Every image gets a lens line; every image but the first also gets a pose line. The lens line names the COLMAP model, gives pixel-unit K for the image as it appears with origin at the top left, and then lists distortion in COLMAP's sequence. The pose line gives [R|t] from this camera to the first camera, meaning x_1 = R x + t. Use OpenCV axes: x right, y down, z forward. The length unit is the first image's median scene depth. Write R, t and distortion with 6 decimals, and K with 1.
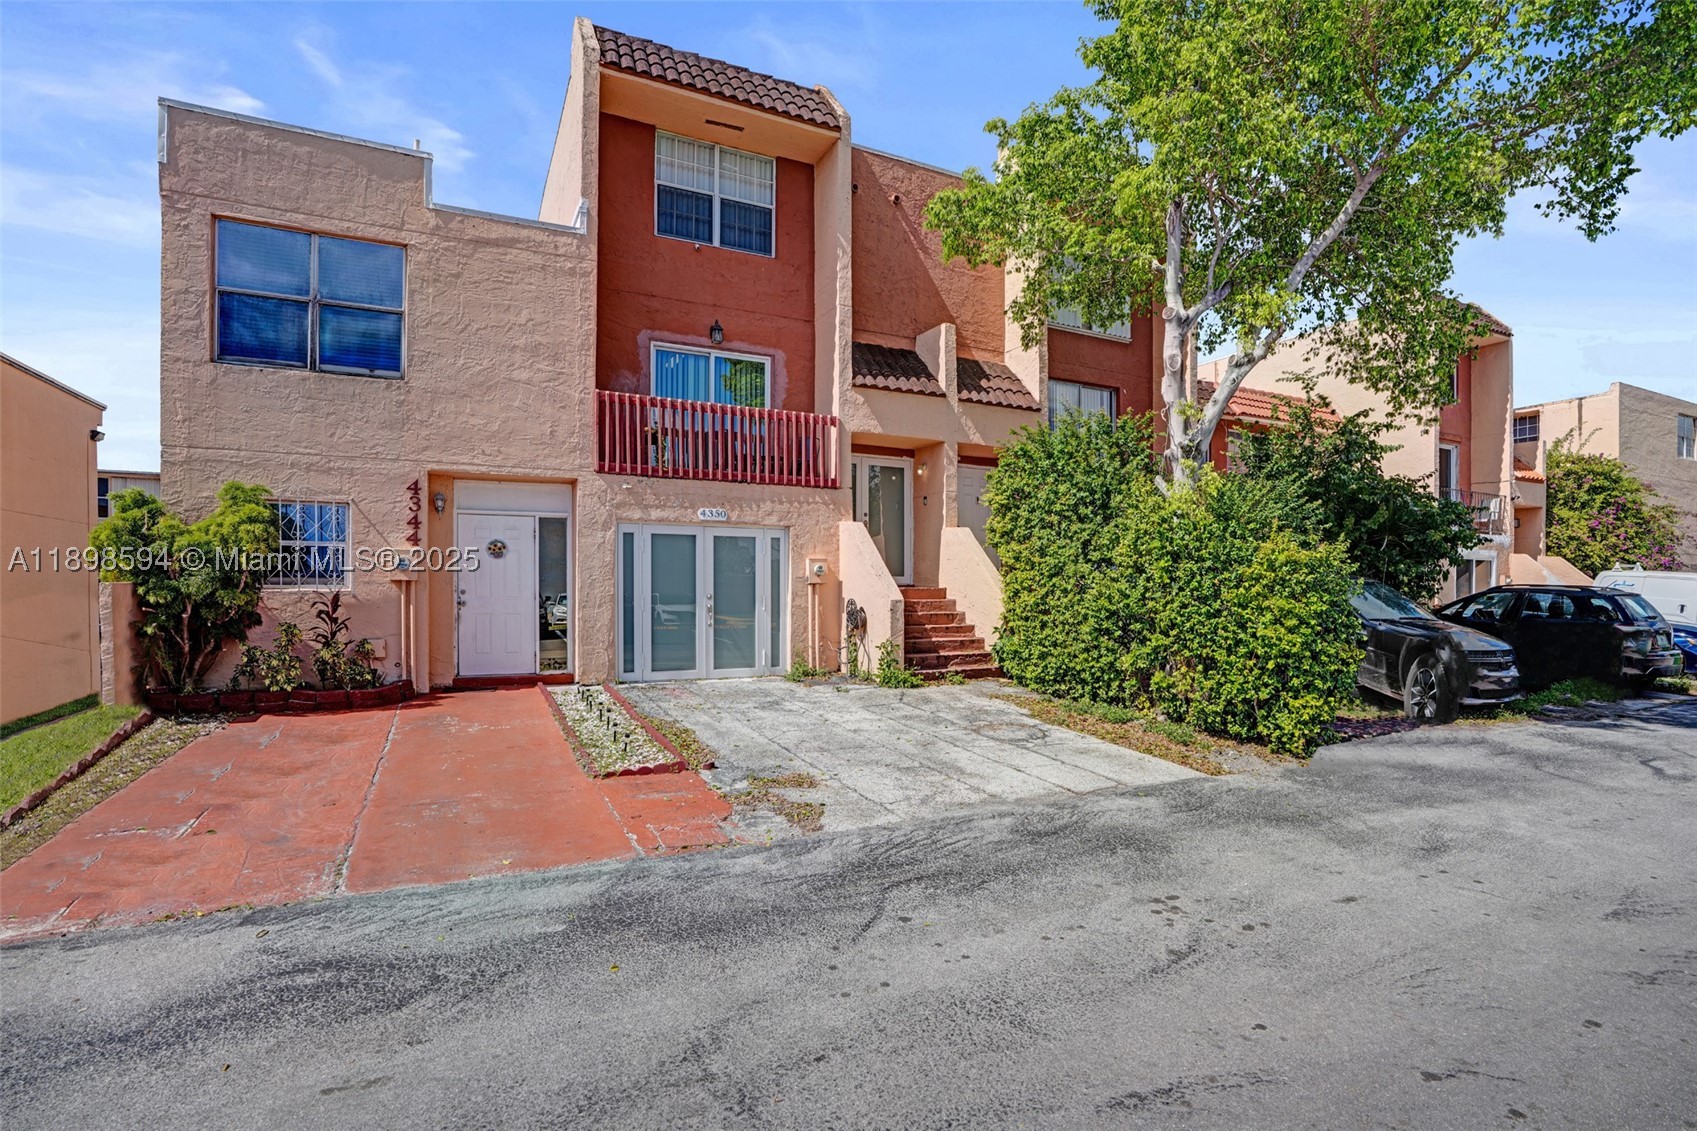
lens RADIAL K [[778.6, 0, 850.0], [0, 778.6, 573.3], [0, 0, 1]] dist [-0.067678, 0.027912]
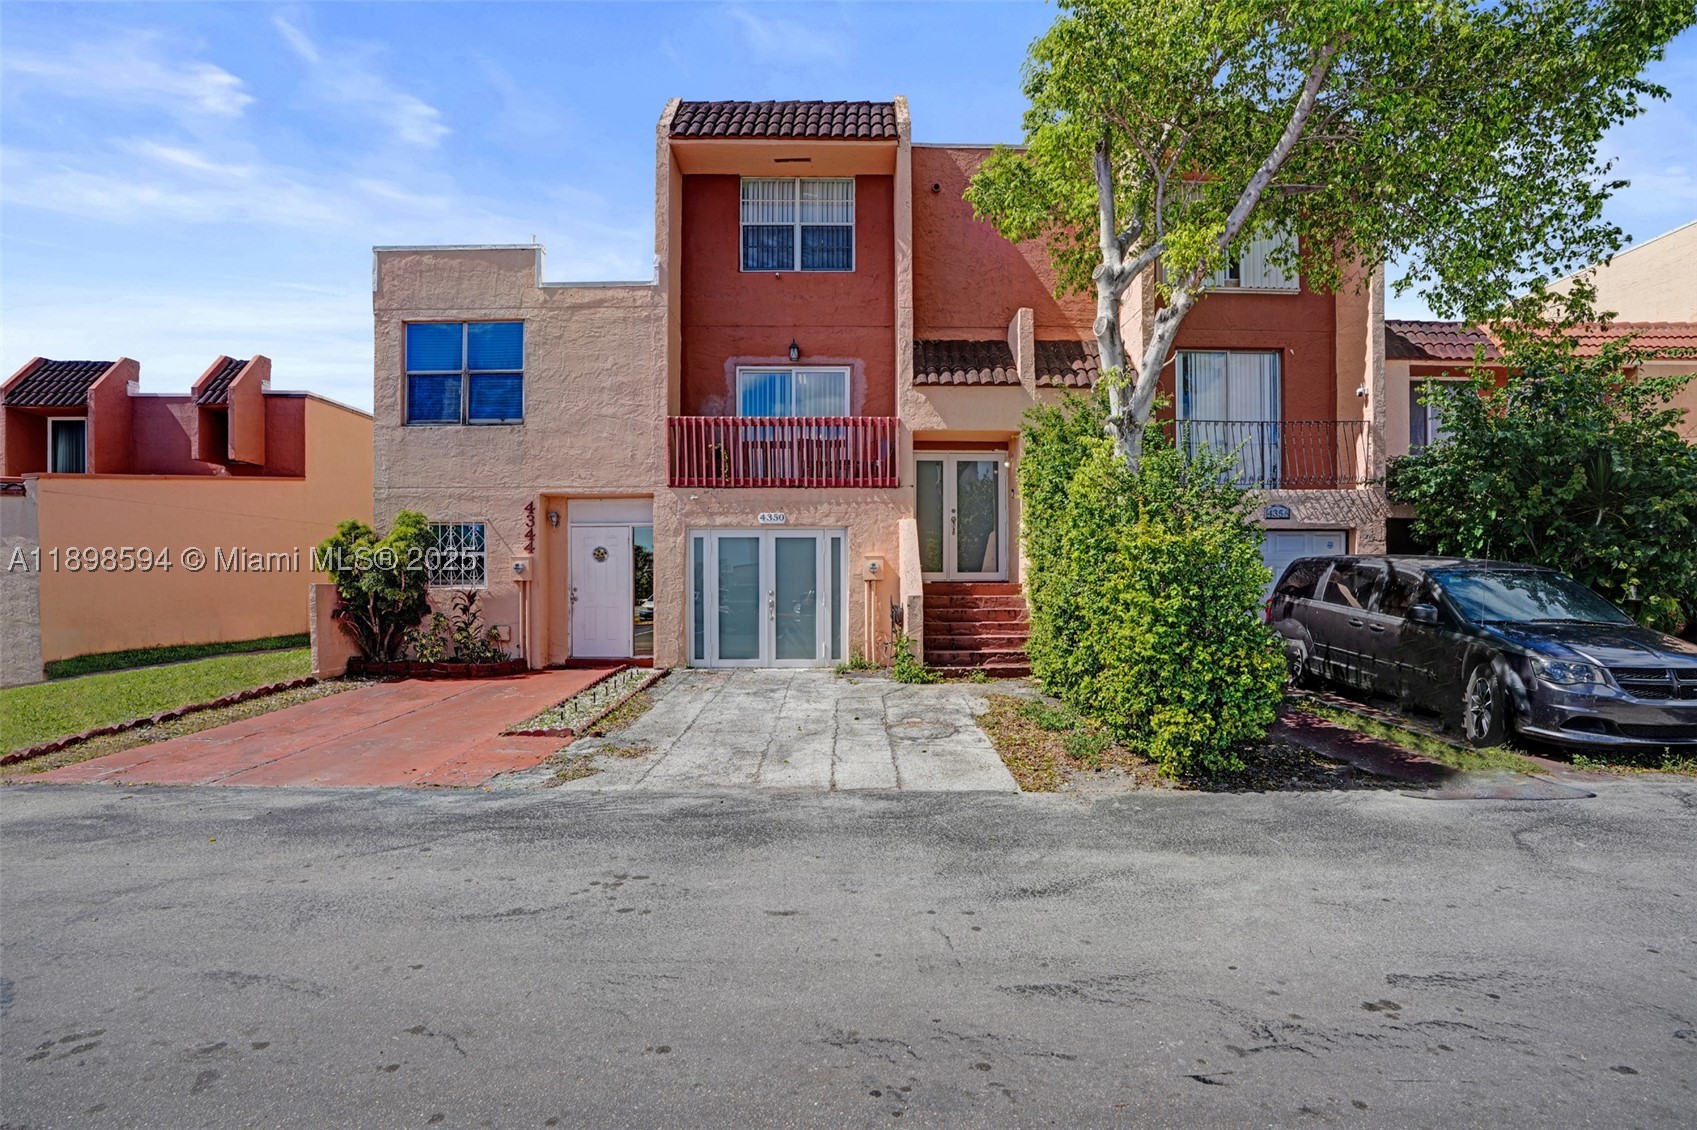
lens RADIAL K [[769.8, 0, 855.9], [0, 769.8, 568.7], [0, 0, 1]] dist [-0.065312, 0.026774]
pose [[0.906679, -0.015129, -0.421549, 0.436394], [0.013595, 0.999886, -0.006645, 0.005093], [0.421601, 0.000294, 0.906781, 0.069694]]
